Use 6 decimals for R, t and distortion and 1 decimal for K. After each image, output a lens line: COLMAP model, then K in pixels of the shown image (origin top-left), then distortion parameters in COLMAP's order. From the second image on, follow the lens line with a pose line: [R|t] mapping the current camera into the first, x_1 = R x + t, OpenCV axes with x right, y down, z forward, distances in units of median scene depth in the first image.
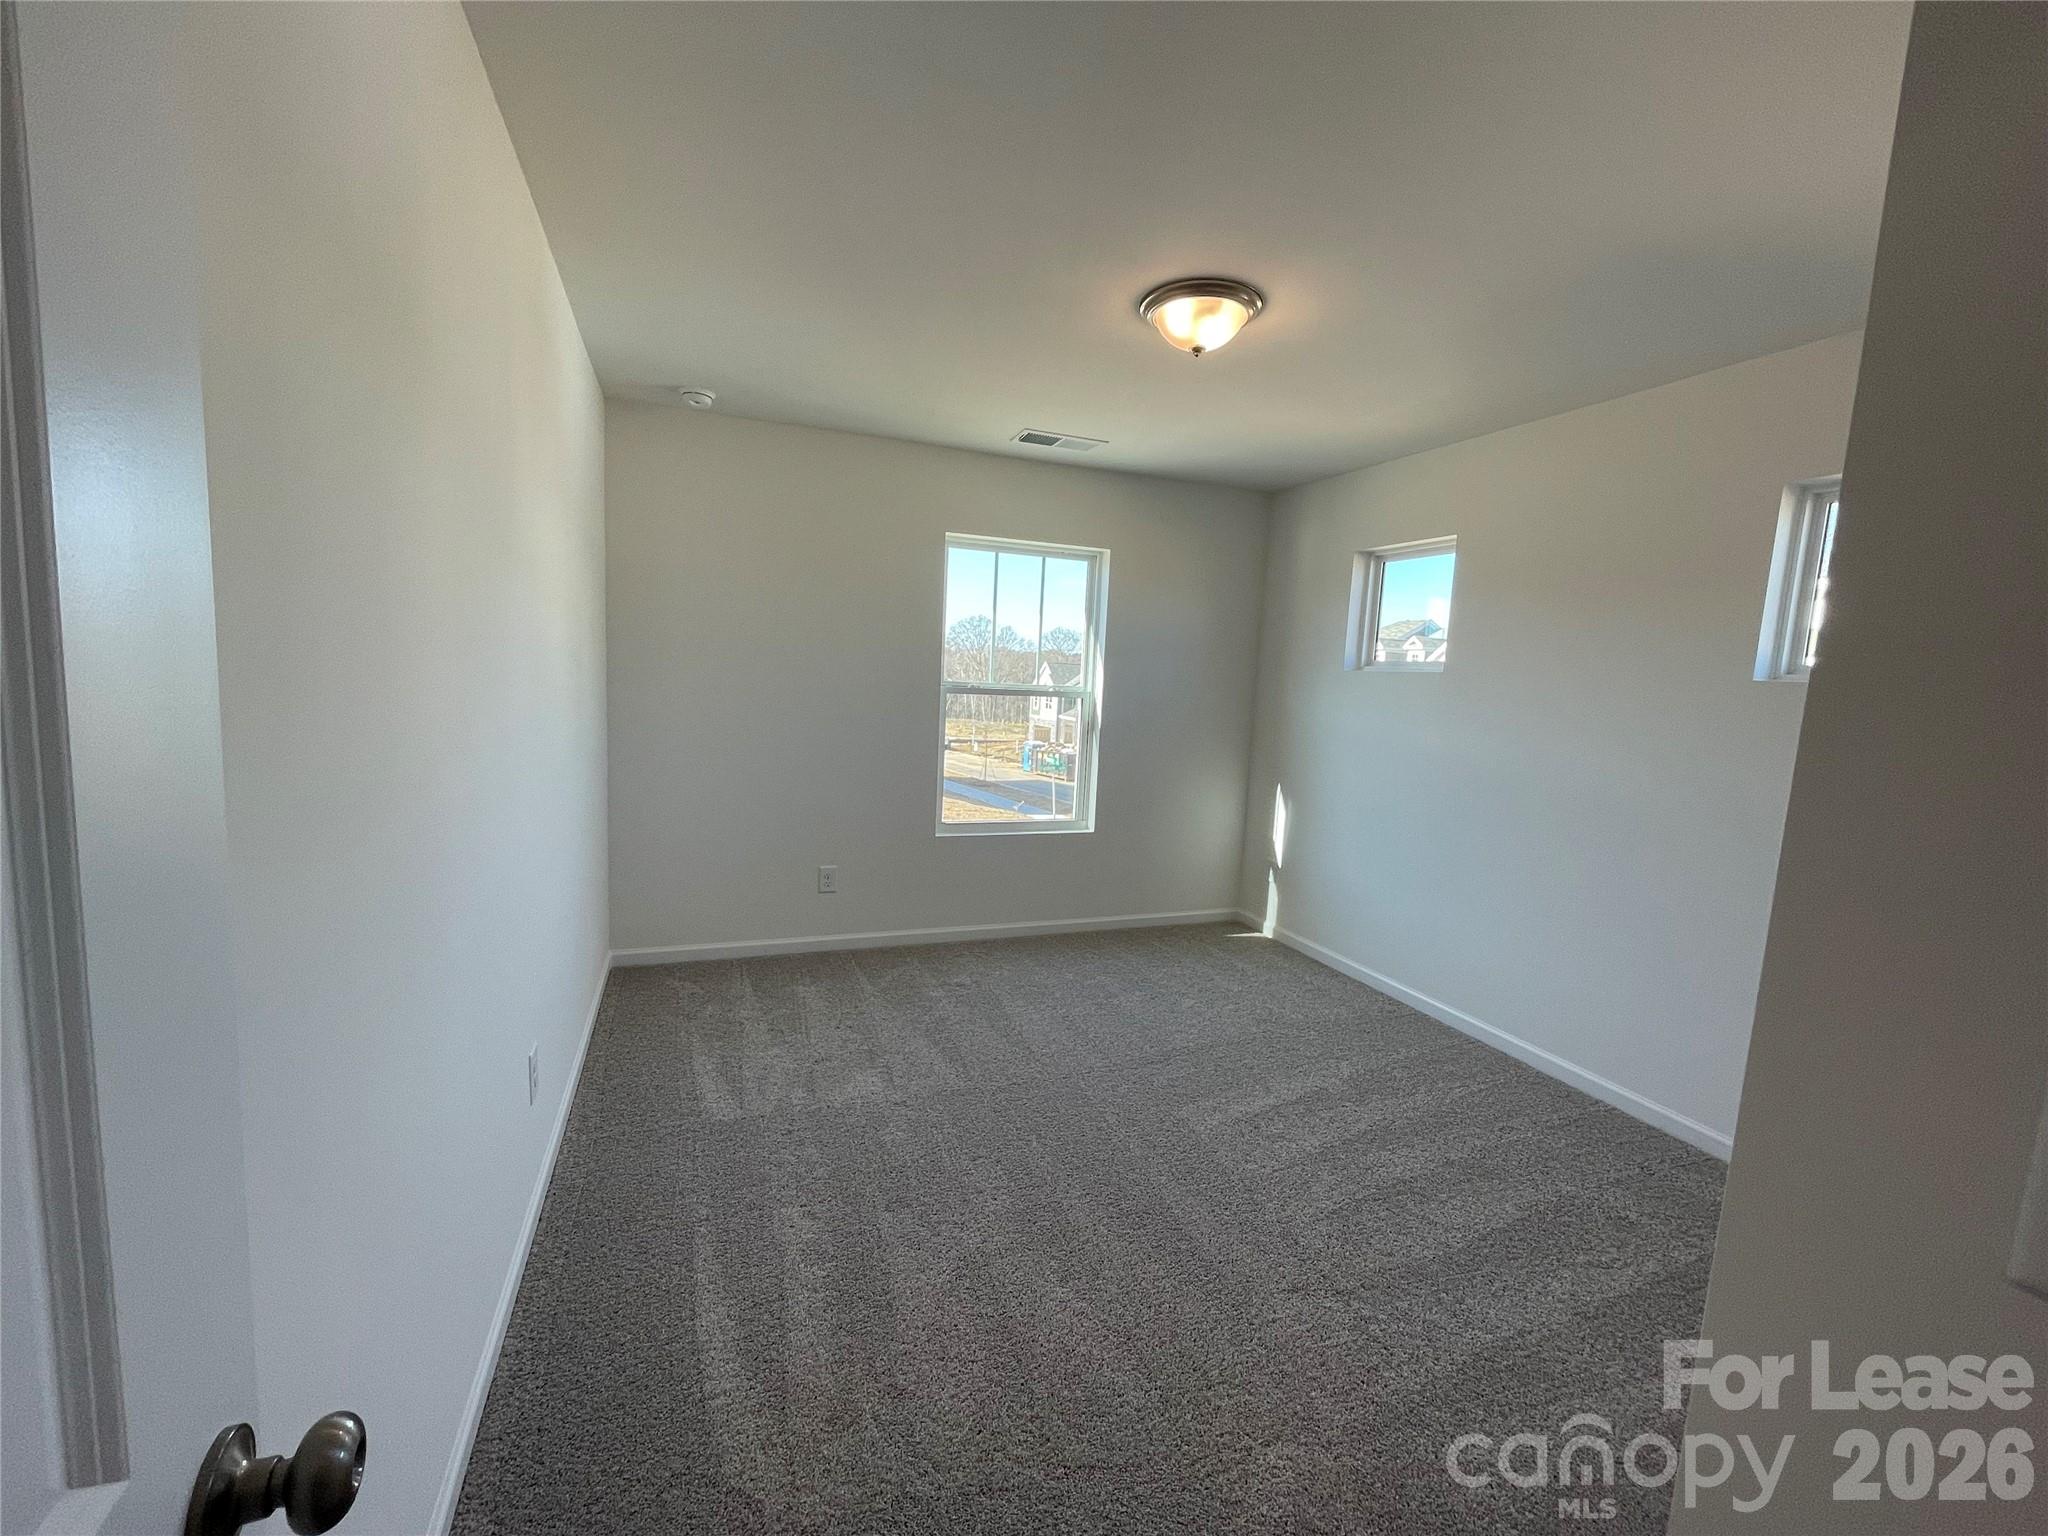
lens RADIAL K [[849.9, 0, 1024.0], [0, 849.9, 768.0], [0, 0, 1]] dist [-0.002138, -0.000219]
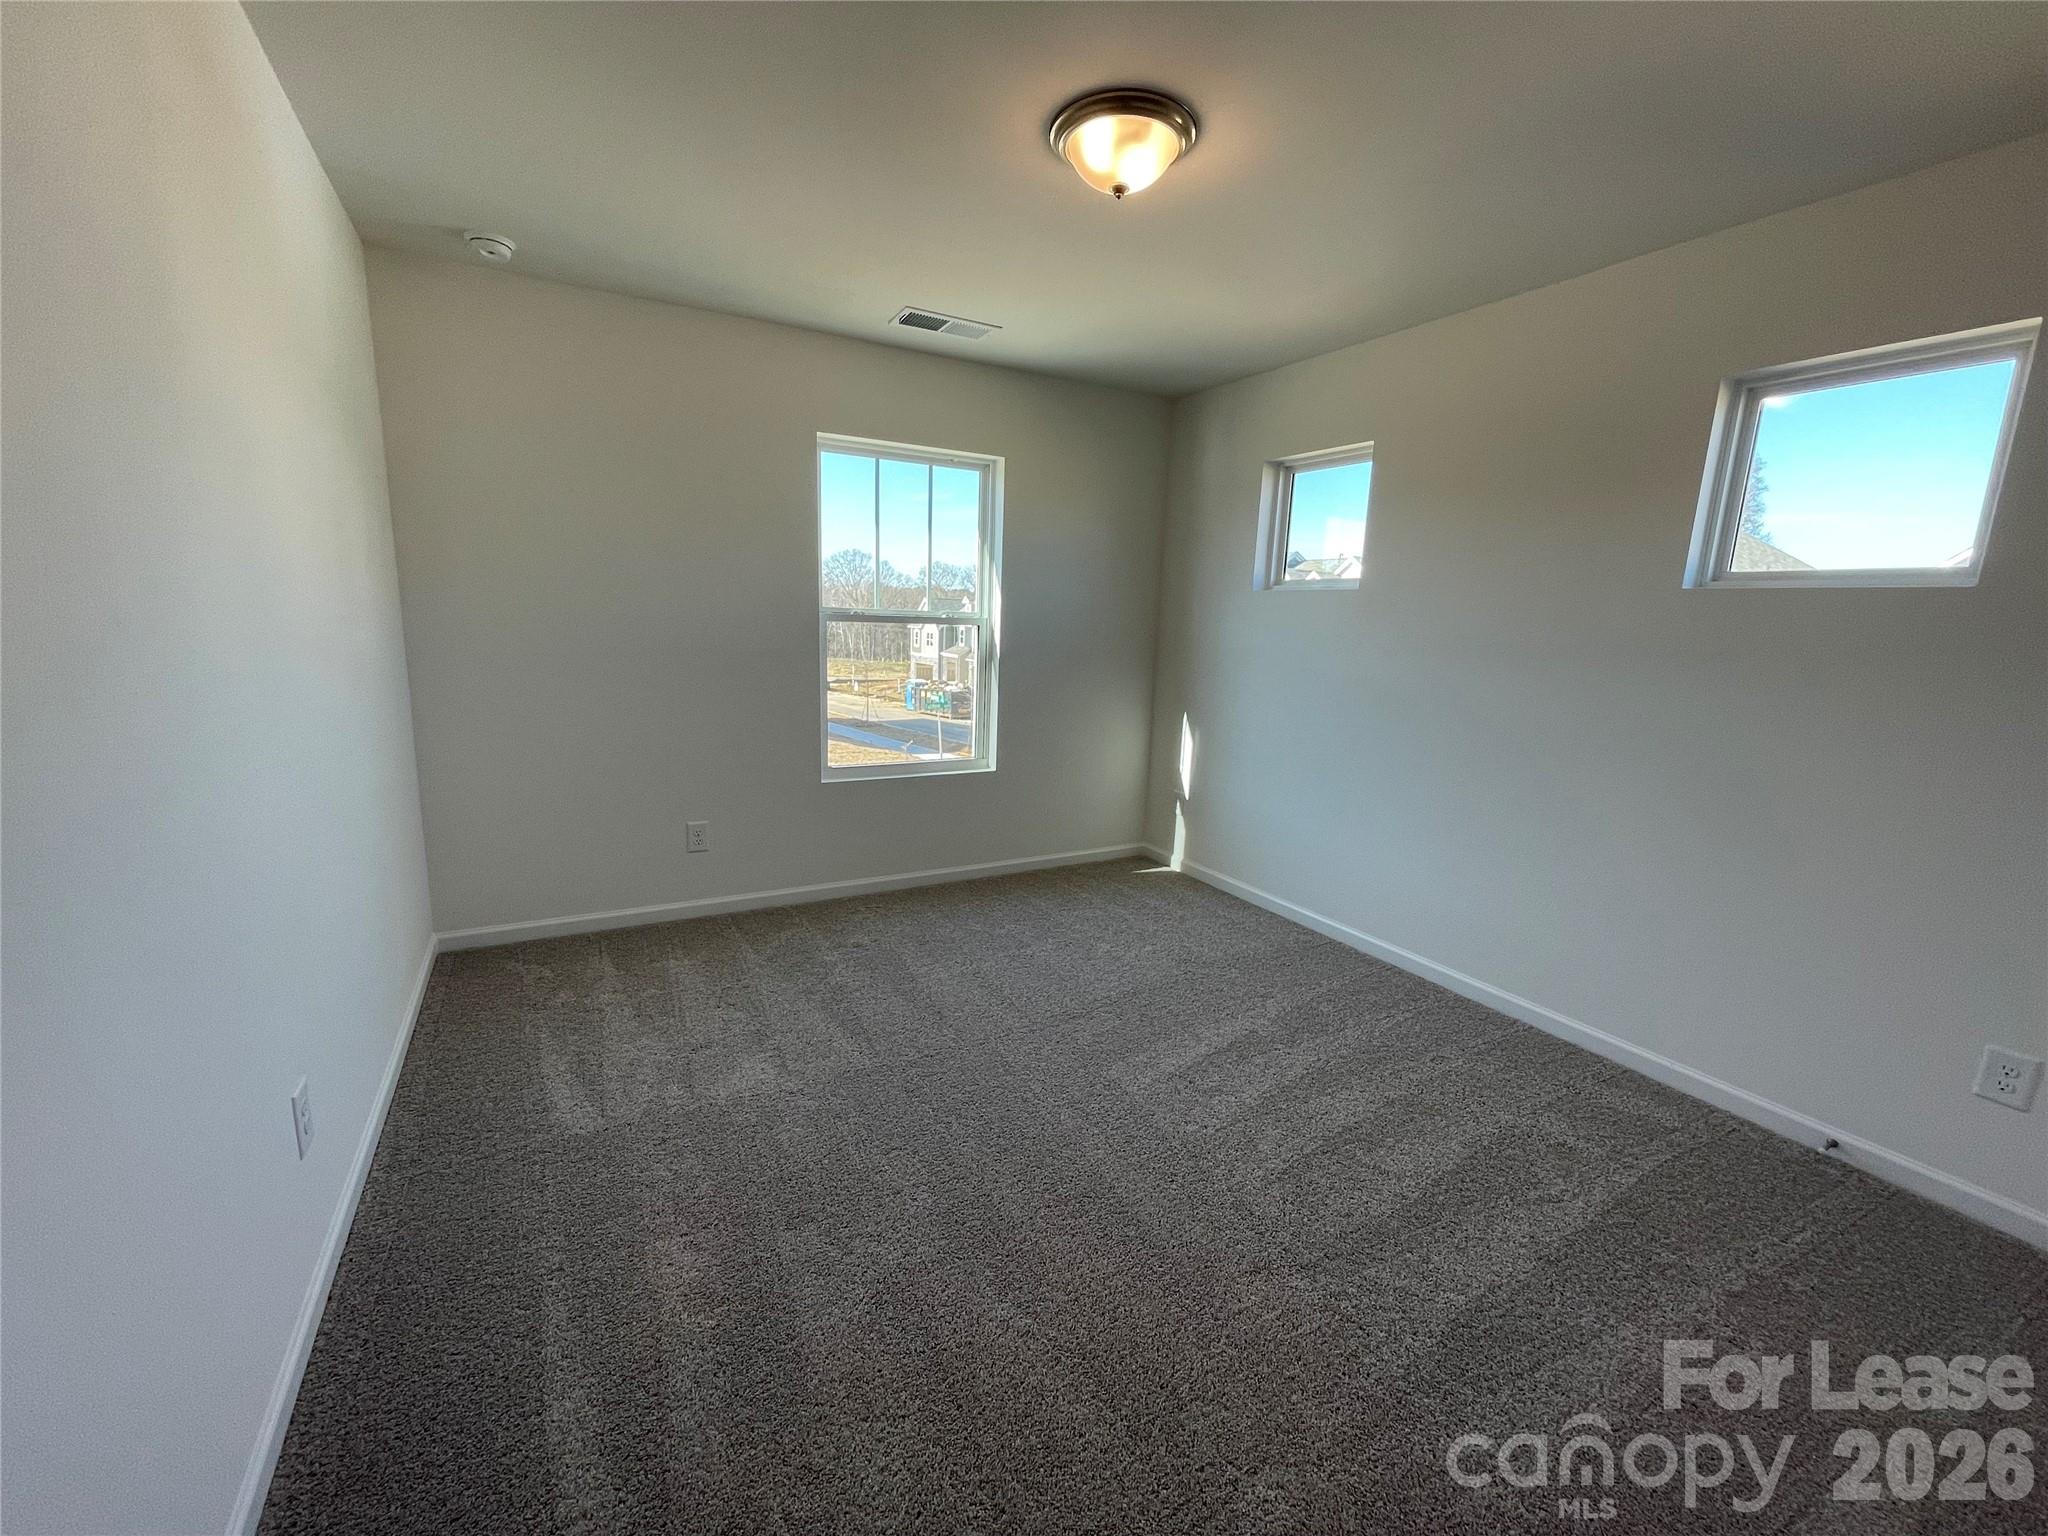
lens RADIAL K [[849.9, 0, 1024.0], [0, 849.9, 768.0], [0, 0, 1]] dist [-0.002138, -0.000219]
pose [[0.990141, -0.039141, 0.134495, -0.017783], [0.029193, 0.996744, 0.075160, 0.005763], [-0.136999, -0.070493, 0.988060, 0.122706]]
